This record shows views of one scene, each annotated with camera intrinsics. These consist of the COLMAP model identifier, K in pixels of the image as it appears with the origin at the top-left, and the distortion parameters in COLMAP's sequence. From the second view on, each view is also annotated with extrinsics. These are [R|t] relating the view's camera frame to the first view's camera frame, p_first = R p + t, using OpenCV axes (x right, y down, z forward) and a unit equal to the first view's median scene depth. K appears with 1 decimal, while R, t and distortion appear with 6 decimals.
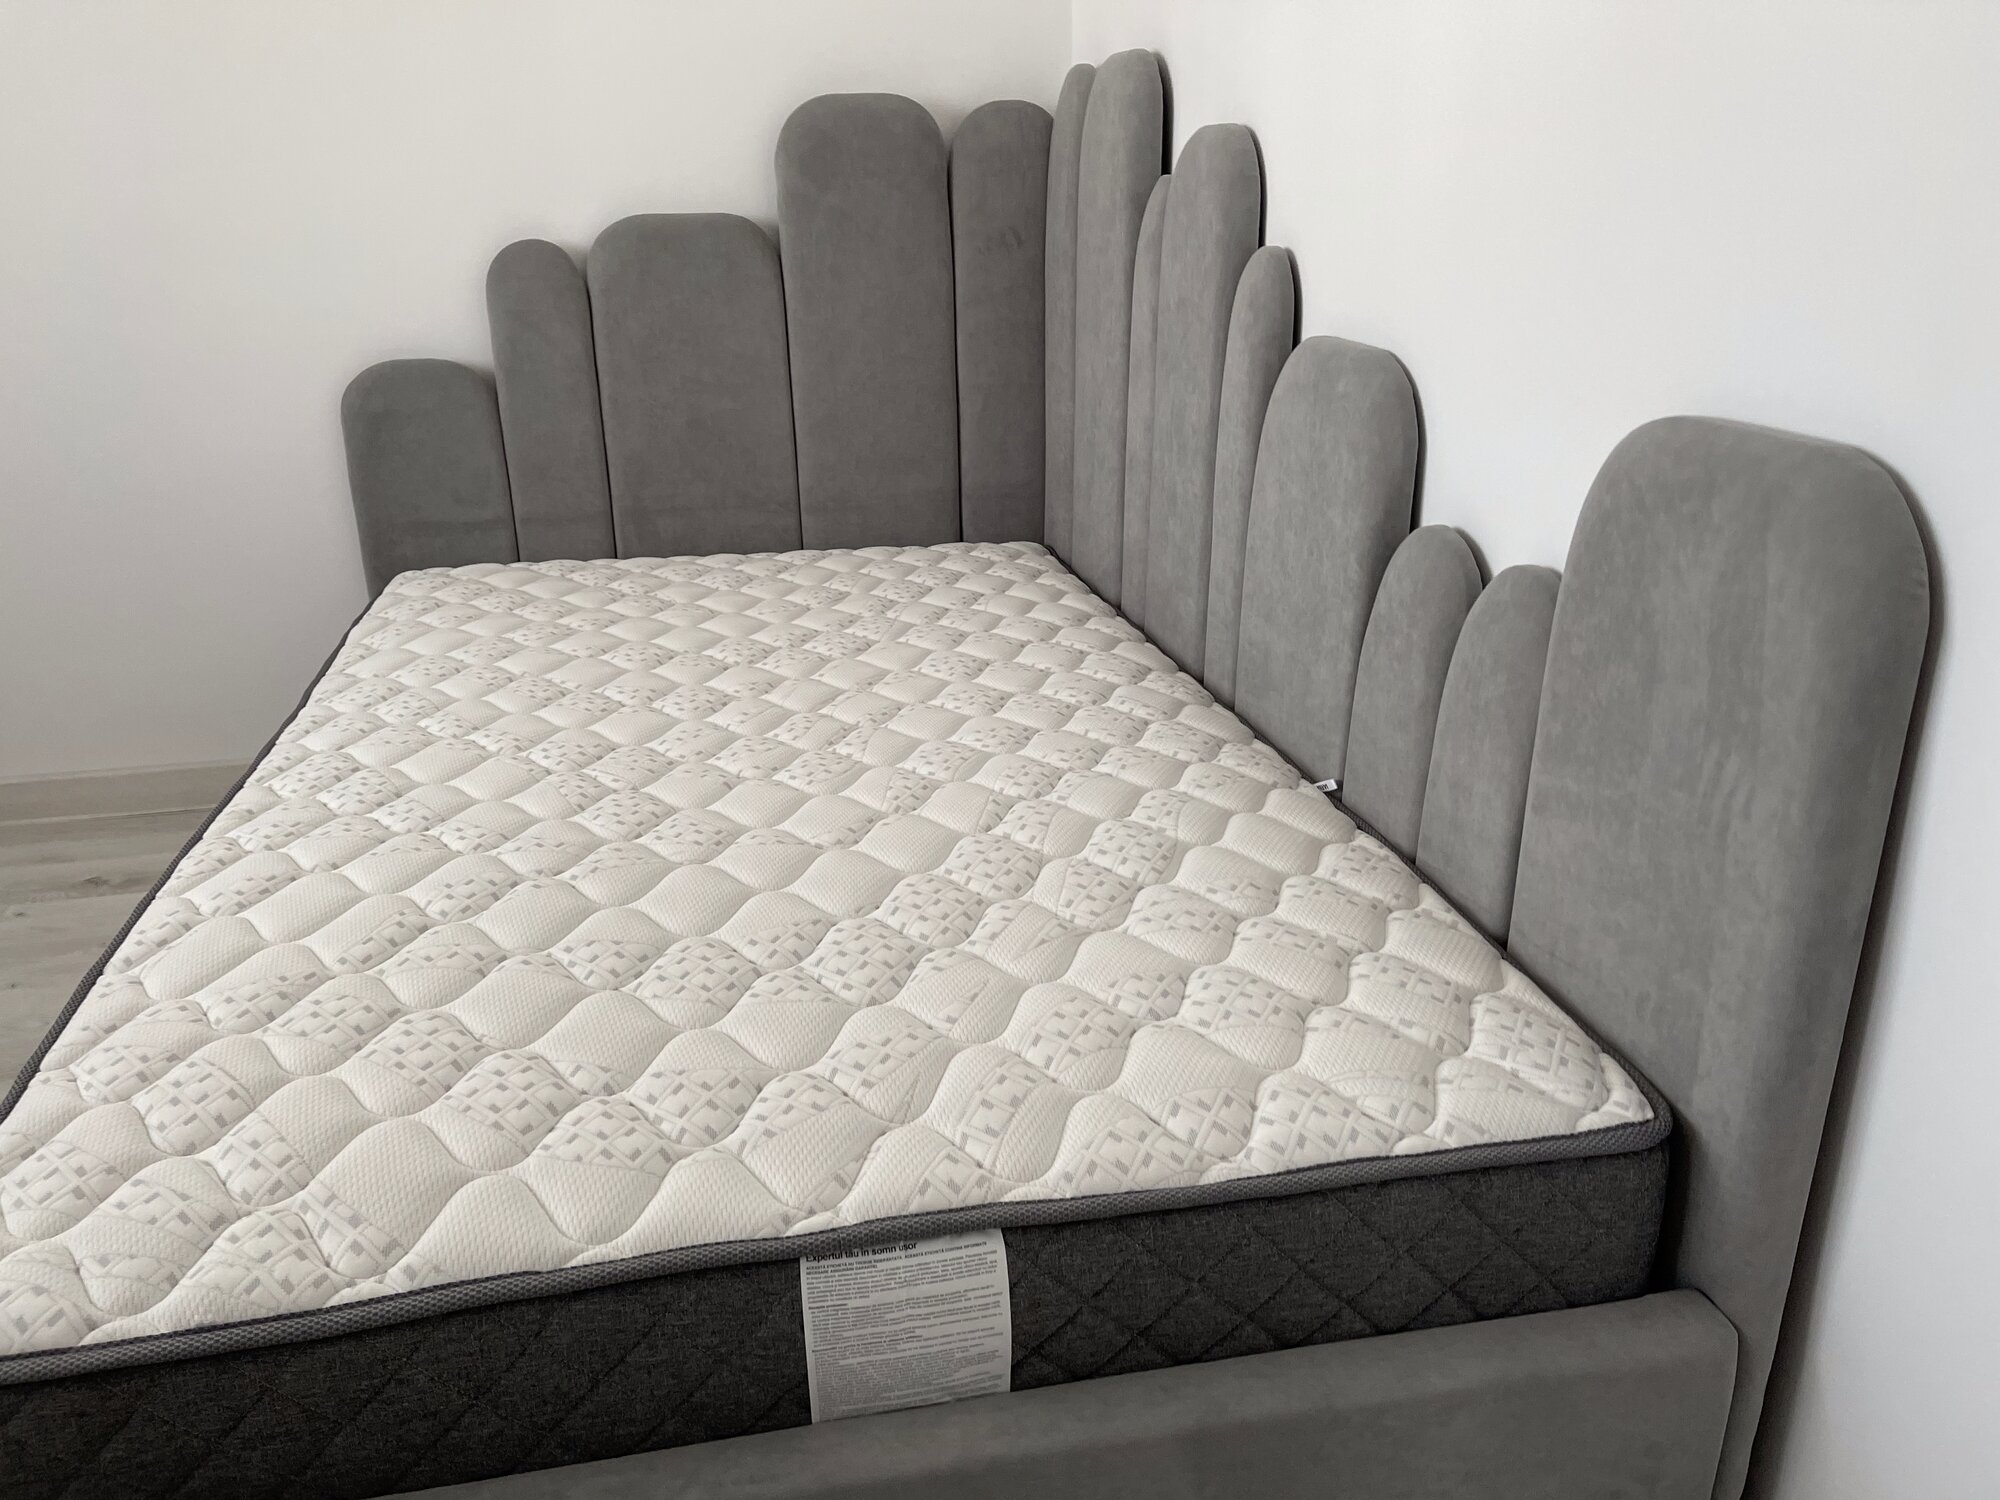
lens RADIAL K [[1504.6, 0, 993.9], [0, 1504.6, 742.3], [0, 0, 1]] dist [0.069646, -0.092307]
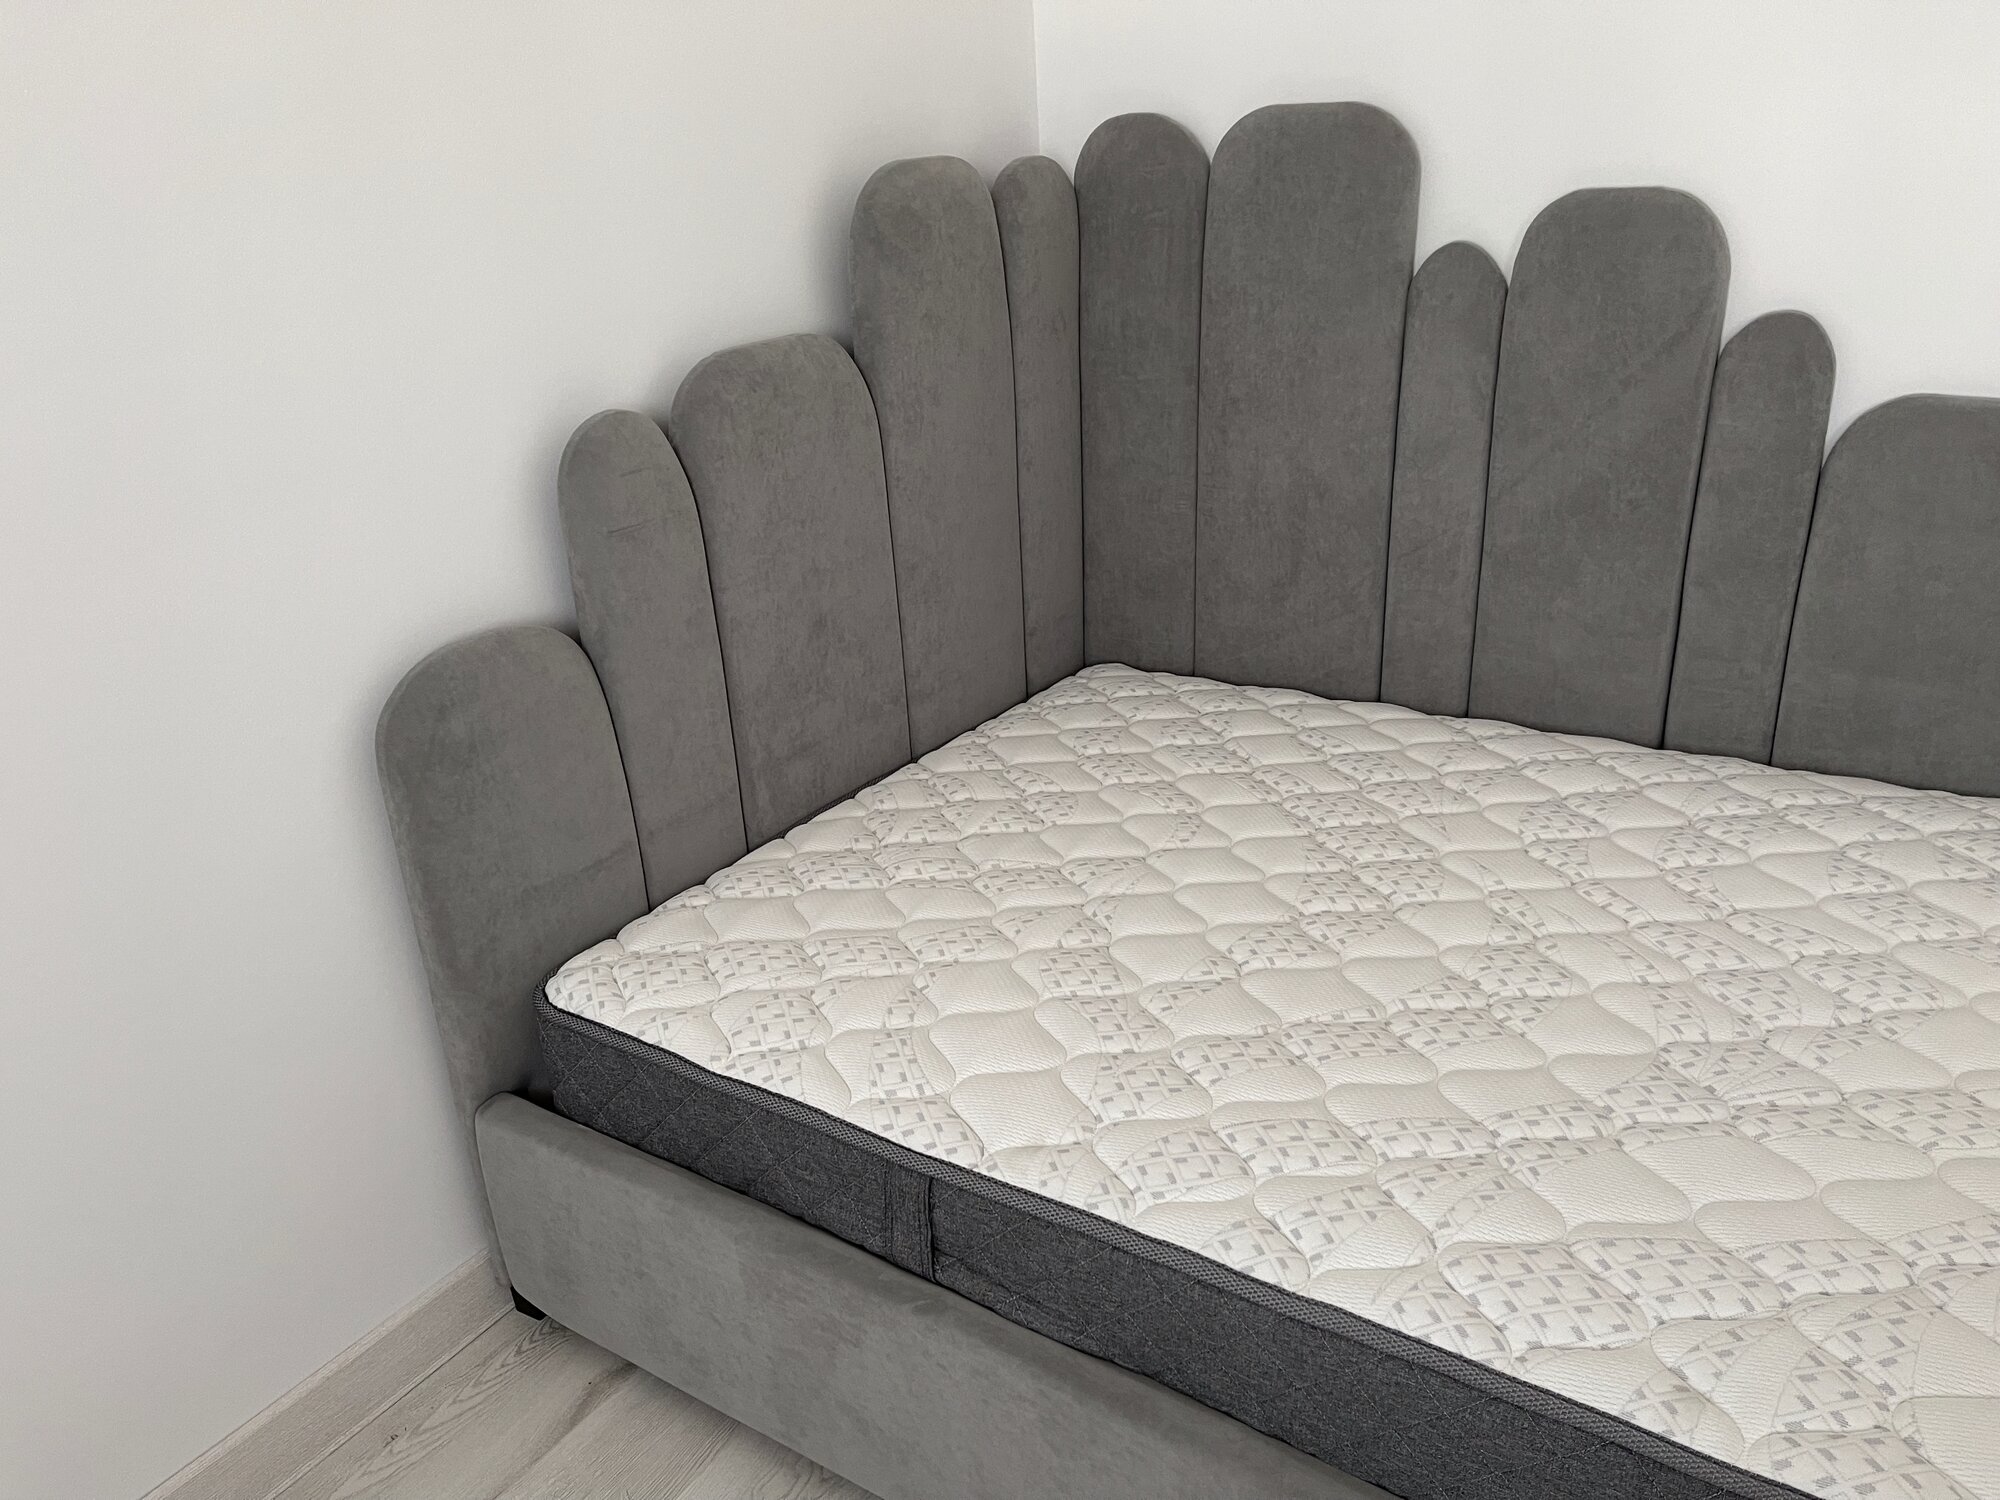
lens RADIAL K [[1504.4, 0, 991.9], [0, 1504.4, 765.7], [0, 0, 1]] dist [0.074209, -0.103872]
pose [[0.707863, -0.301981, 0.638544, -1.156479], [0.283952, 0.949399, 0.134213, -0.416251], [-0.646762, 0.086312, 0.757792, 0.774805]]
